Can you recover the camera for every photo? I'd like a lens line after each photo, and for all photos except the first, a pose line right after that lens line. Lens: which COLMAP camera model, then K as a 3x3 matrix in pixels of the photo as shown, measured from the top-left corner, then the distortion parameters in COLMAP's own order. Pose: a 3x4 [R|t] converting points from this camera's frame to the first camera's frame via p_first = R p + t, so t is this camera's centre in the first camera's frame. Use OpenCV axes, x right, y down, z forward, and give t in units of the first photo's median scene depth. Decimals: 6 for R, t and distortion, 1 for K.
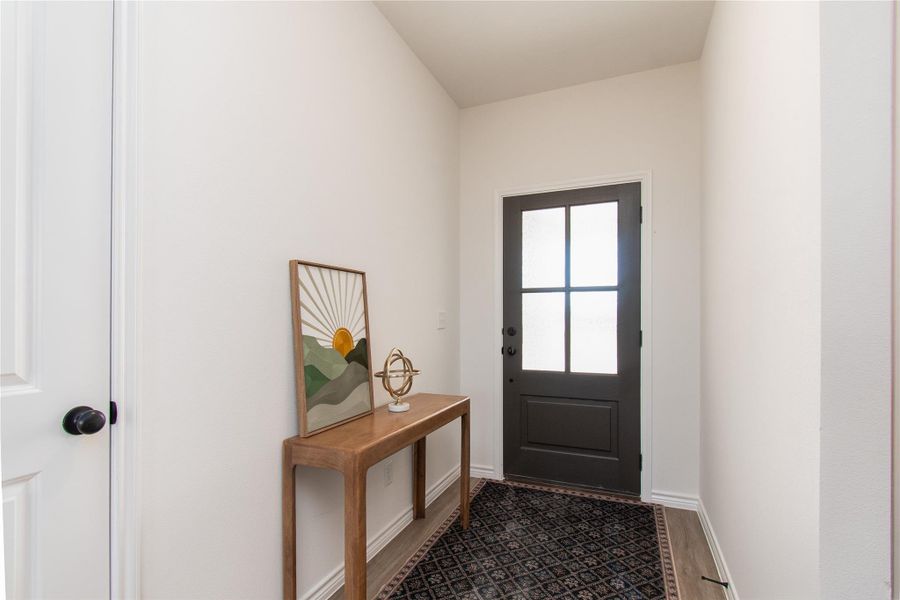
lens RADIAL K [[393.0, 0, 448.4], [0, 393.0, 307.2], [0, 0, 1]] dist [-0.001383, -0.001752]
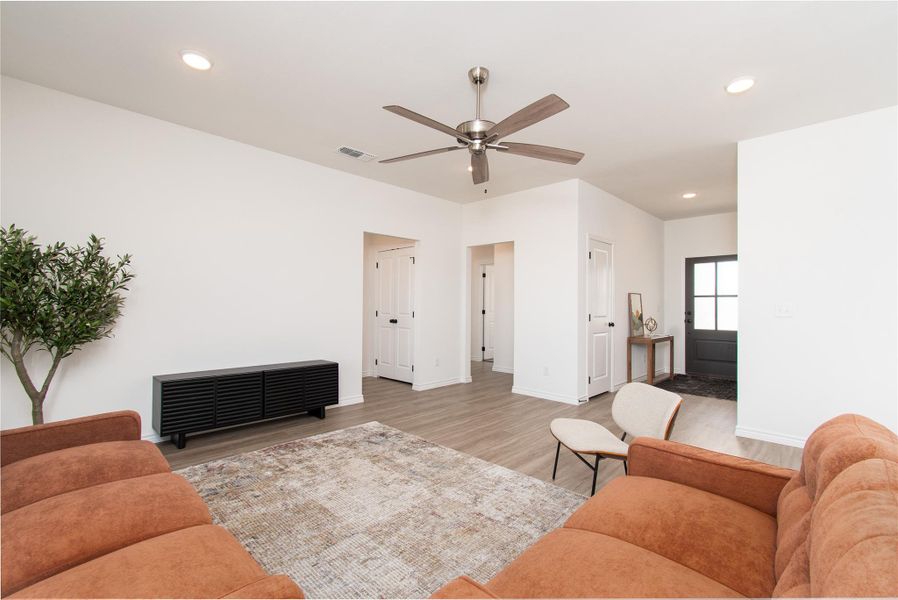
lens RADIAL K [[392.1, 0, 435.3], [0, 392.1, 301.1], [0, 0, 1]] dist [-0.001383, -0.001752]
pose [[0.925089, -0.001243, -0.379748, -0.384115], [0.006630, 0.999895, 0.012877, -0.056671], [0.379692, -0.014431, 0.925000, -1.897758]]
